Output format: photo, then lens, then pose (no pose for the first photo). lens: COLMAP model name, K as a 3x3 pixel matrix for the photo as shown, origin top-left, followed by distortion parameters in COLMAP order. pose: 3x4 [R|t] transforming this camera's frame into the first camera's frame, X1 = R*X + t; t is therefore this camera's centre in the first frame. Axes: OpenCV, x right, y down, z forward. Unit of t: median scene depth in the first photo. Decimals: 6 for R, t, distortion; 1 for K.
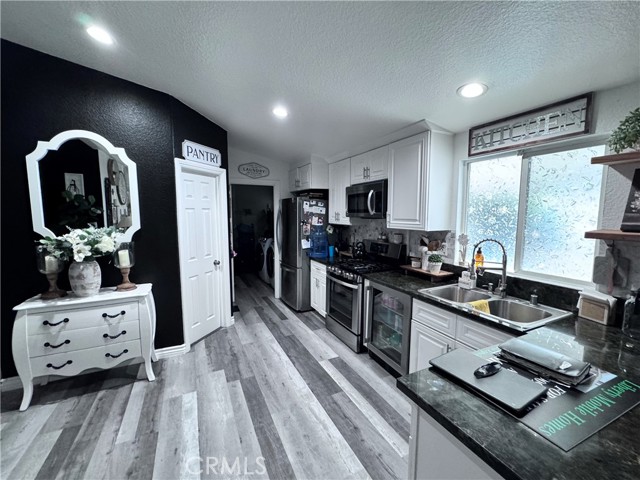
lens RADIAL K [[259.6, 0, 318.5], [0, 259.6, 238.5], [0, 0, 1]] dist [-0.000429, -0.000075]
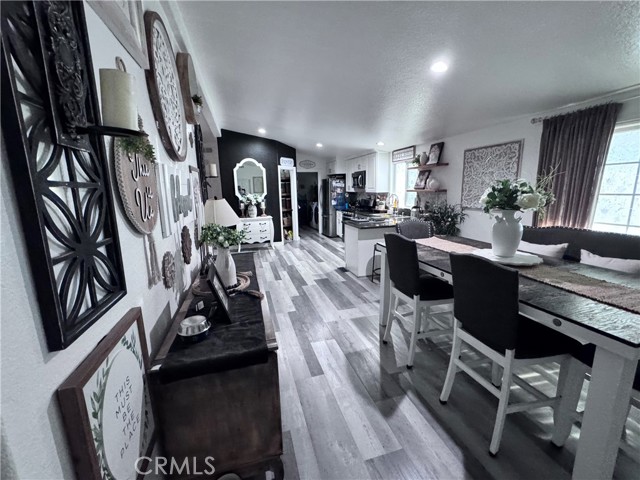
lens RADIAL K [[259.6, 0, 322.7], [0, 259.6, 237.9], [0, 0, 1]] dist [-0.000429, -0.000075]
pose [[0.986752, 0.006819, -0.162095, 0.203727], [0.008690, 0.995461, 0.094774, 0.110392], [0.162006, -0.094927, 0.982213, -1.058076]]
